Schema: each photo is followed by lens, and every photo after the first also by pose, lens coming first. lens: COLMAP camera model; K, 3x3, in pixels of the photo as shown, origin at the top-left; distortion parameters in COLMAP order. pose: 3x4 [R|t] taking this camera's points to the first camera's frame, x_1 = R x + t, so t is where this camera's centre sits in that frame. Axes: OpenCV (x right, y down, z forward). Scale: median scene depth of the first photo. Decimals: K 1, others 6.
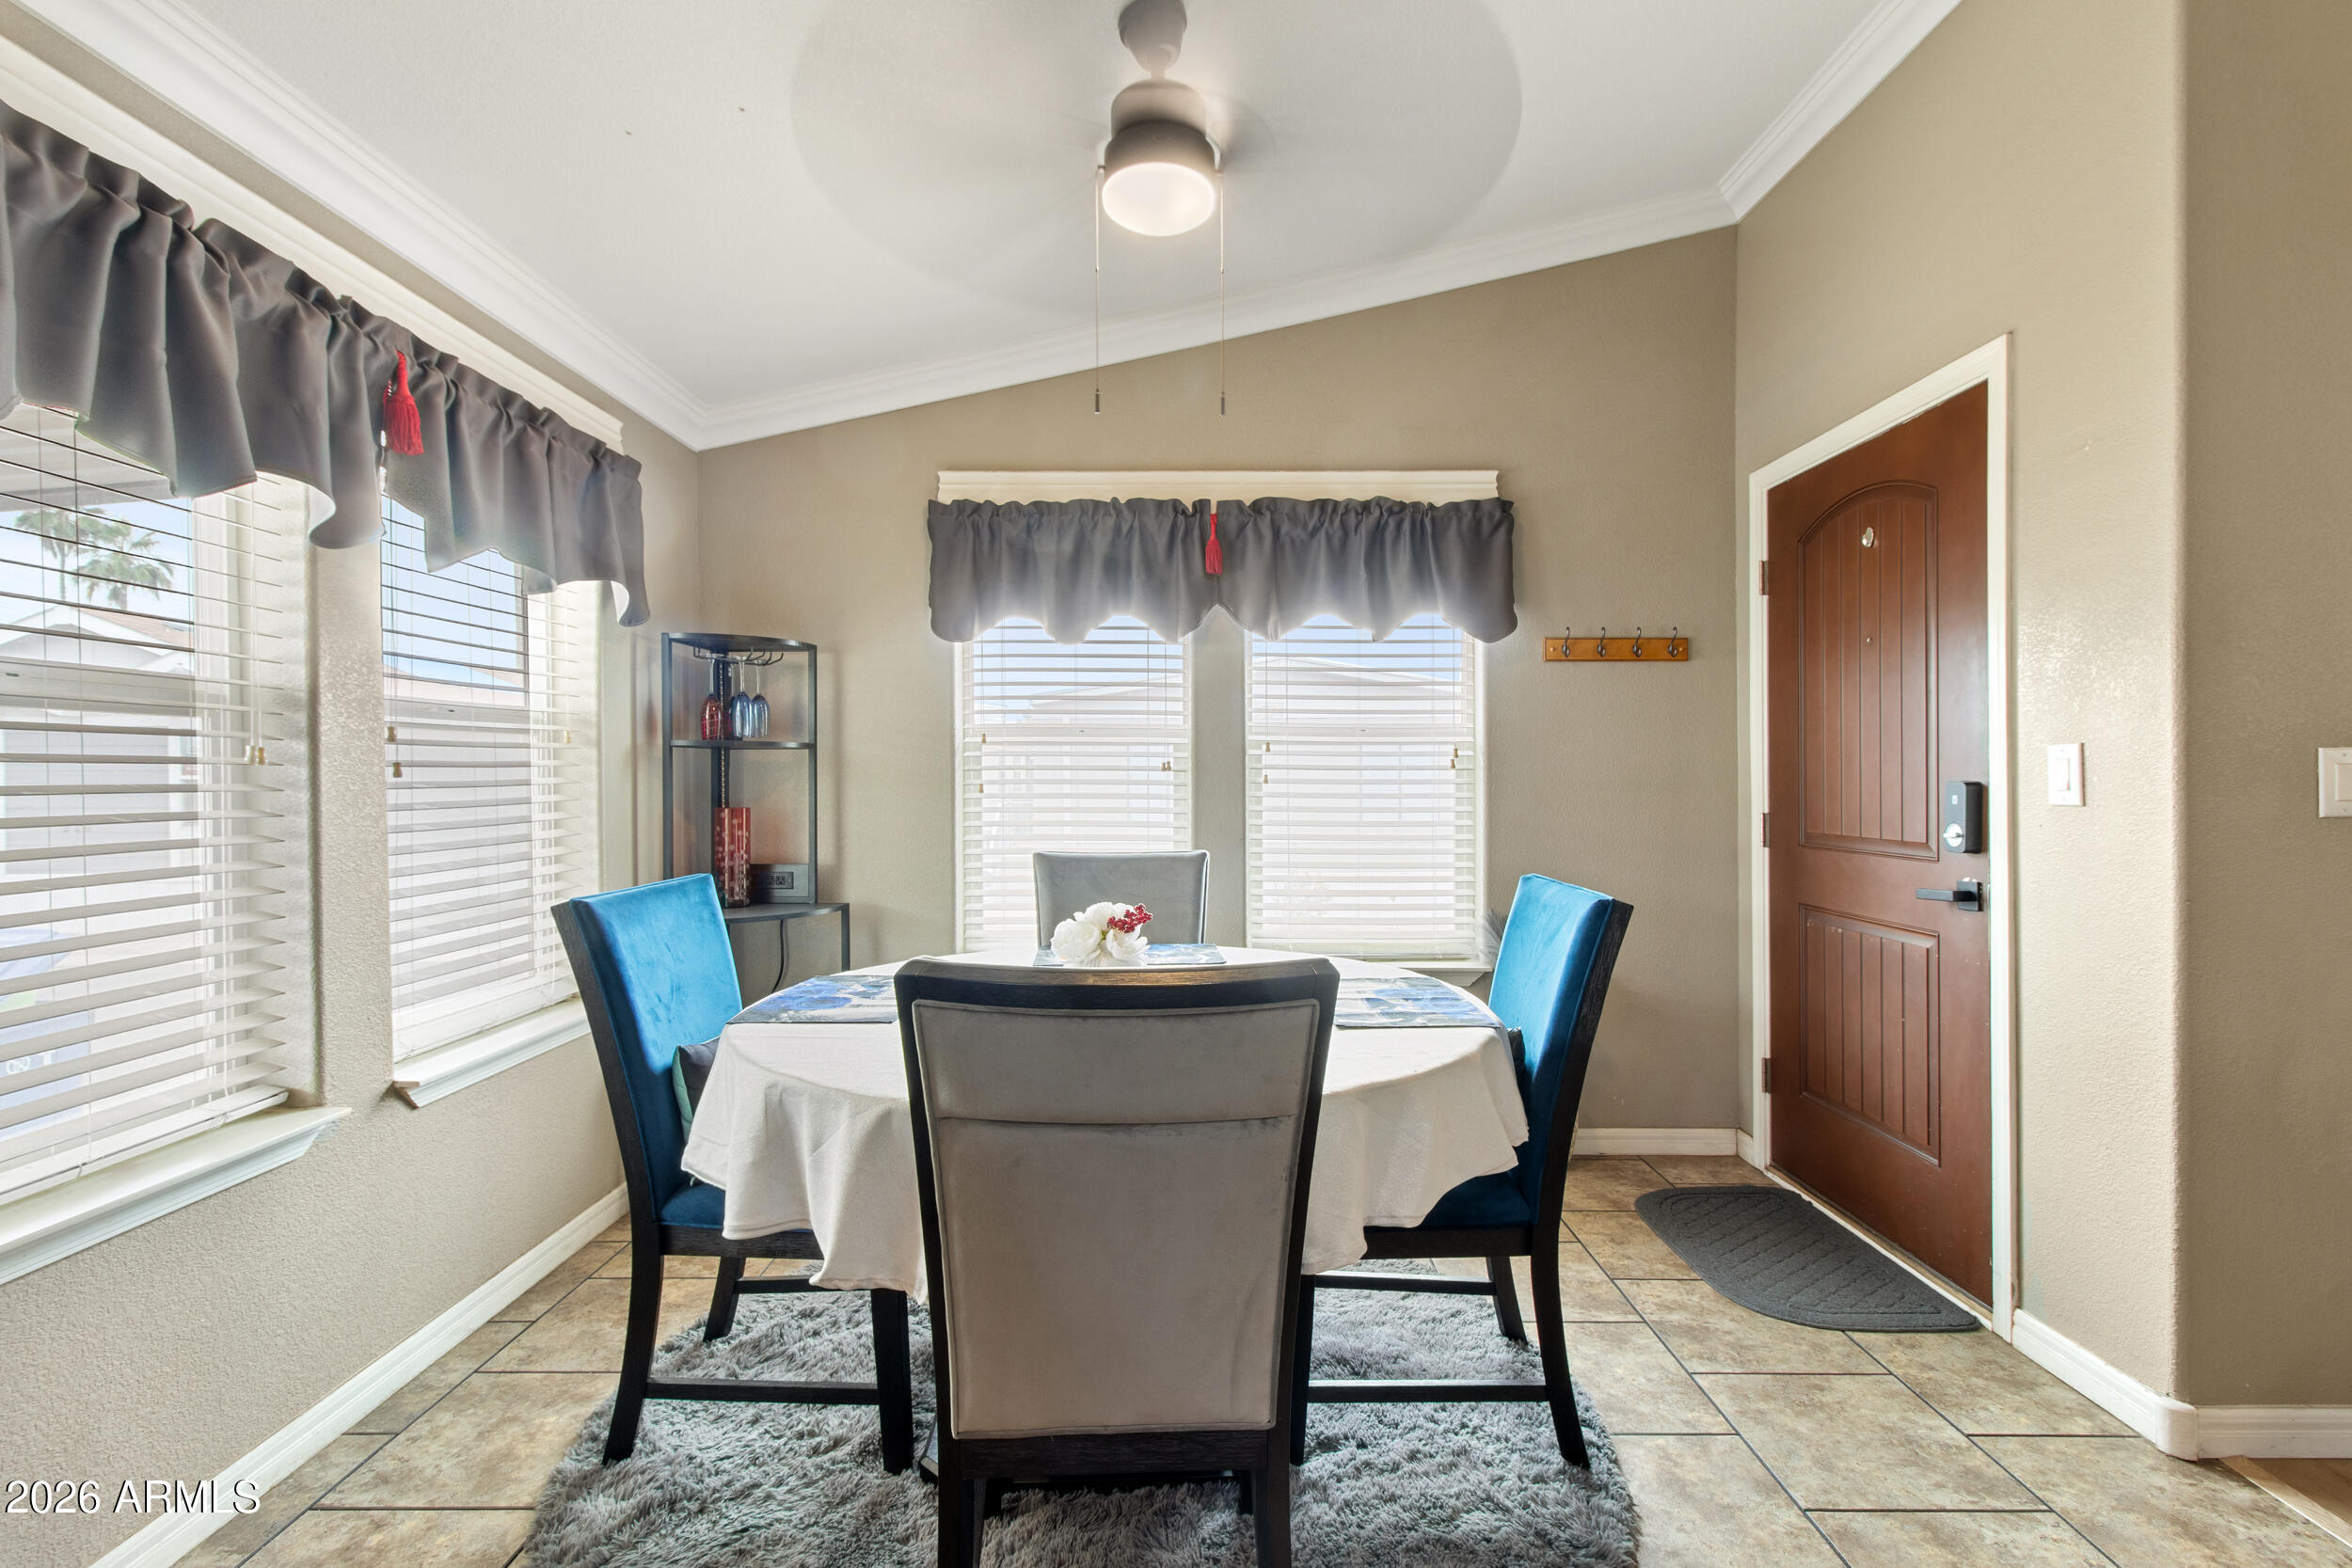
lens RADIAL K [[1080.8, 0, 1190.5], [0, 1080.8, 772.0], [0, 0, 1]] dist [0.003390, 0.000872]
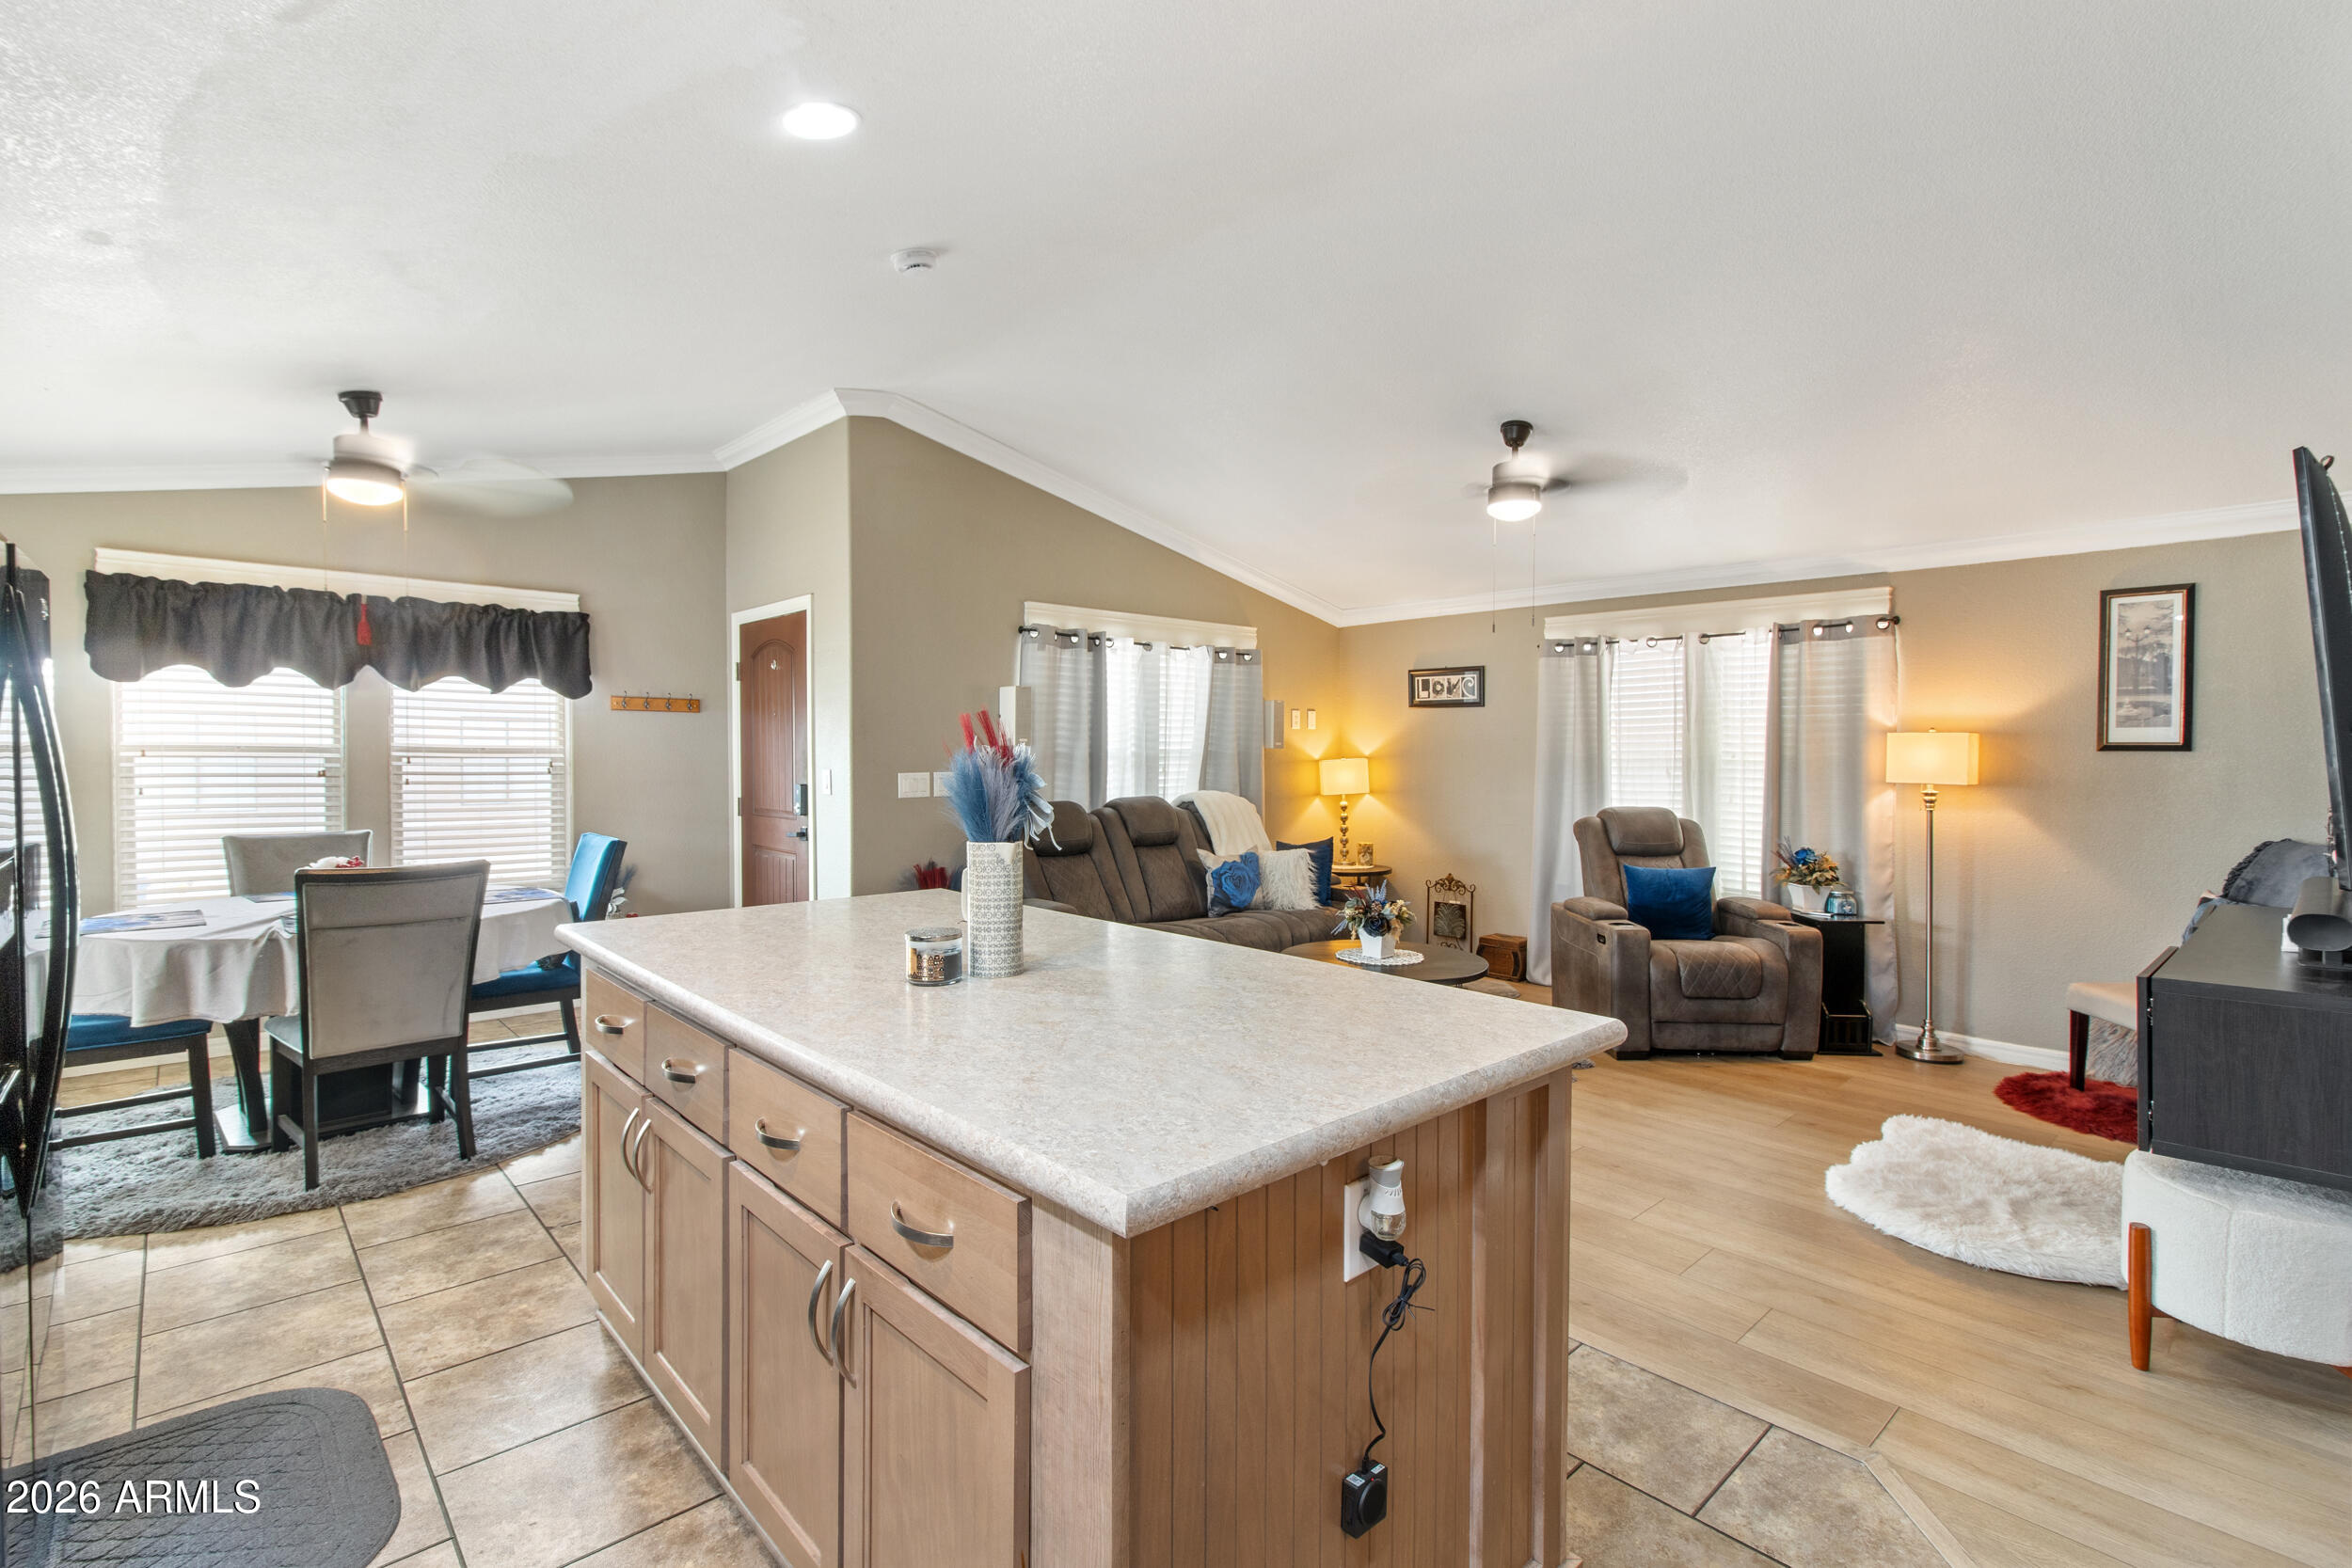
lens RADIAL K [[1080.8, 0, 1190.5], [0, 1080.8, 772.0], [0, 0, 1]] dist [0.003390, 0.000872]
pose [[0.727285, -0.006195, 0.686307, -0.177405], [-0.010321, 0.999747, 0.019961, -0.050409], [-0.686258, -0.021601, 0.727038, -0.869843]]
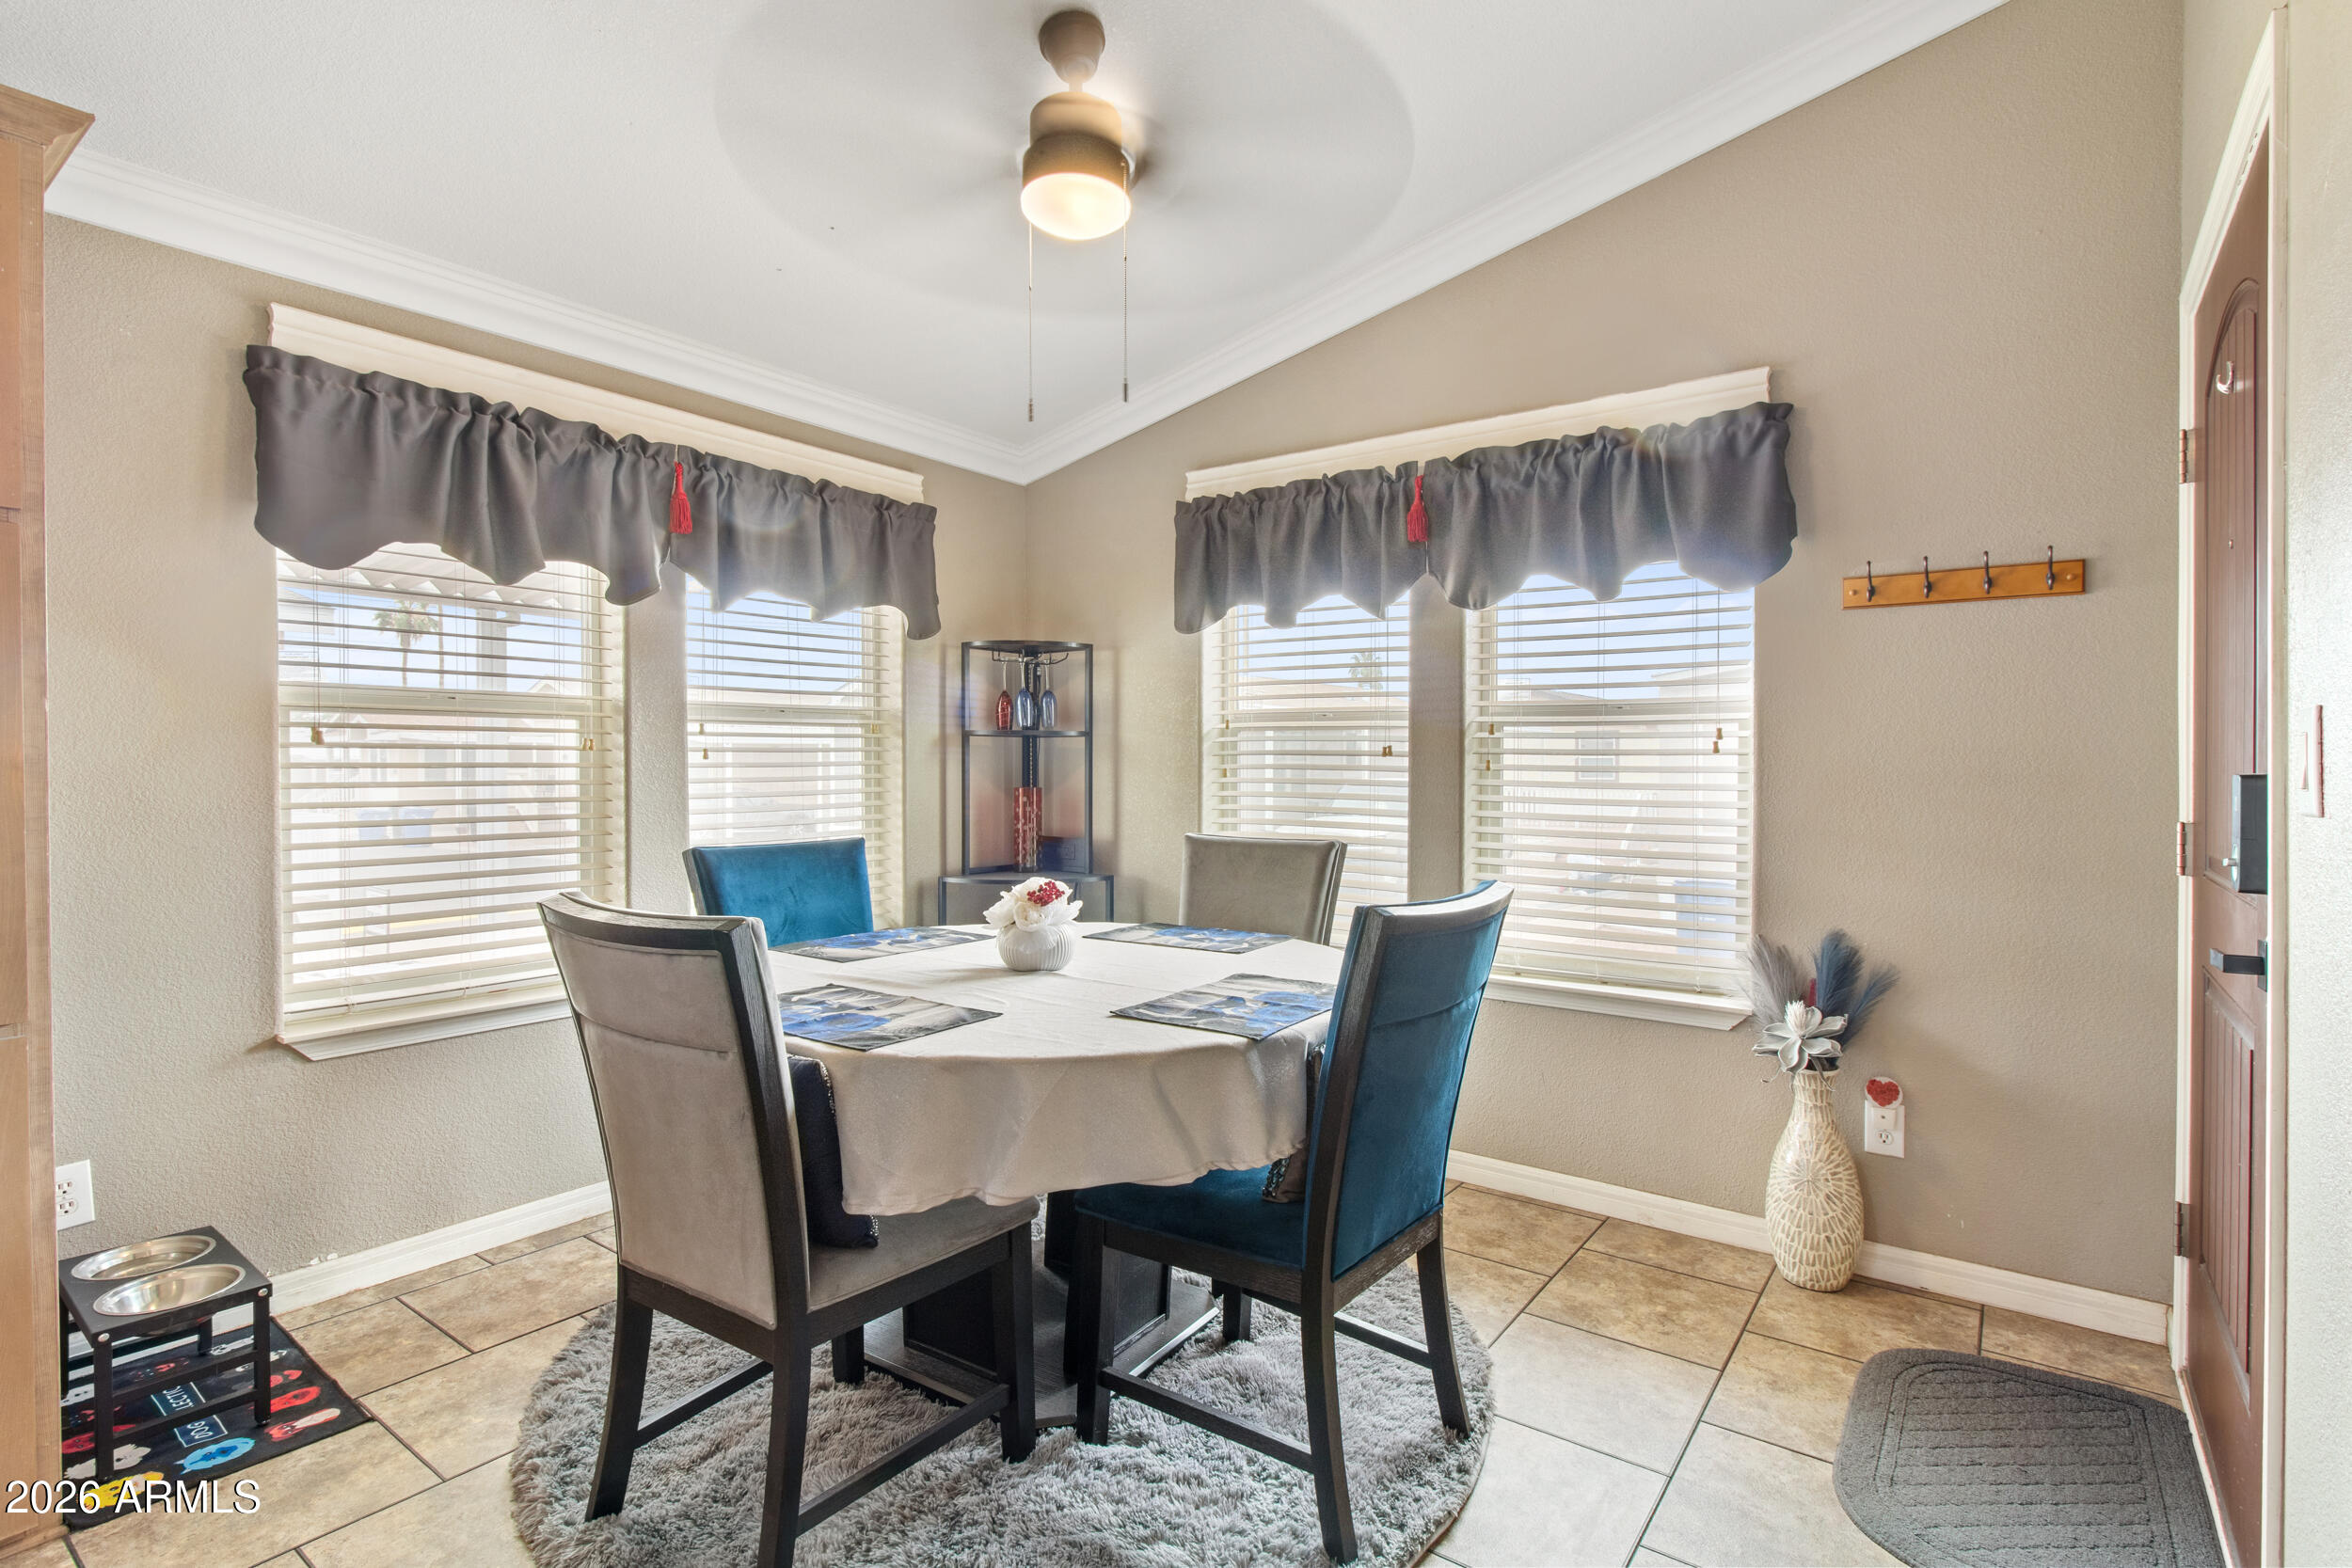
lens RADIAL K [[1129.4, 0, 1214.7], [0, 1129.4, 766.3], [0, 0, 1]] dist [-0.001633, -0.000650]
pose [[0.813989, 0.006164, -0.580848, 0.440952], [-0.002281, 0.999970, 0.007416, 0.000813], [0.580876, -0.004712, 0.813979, 0.118647]]
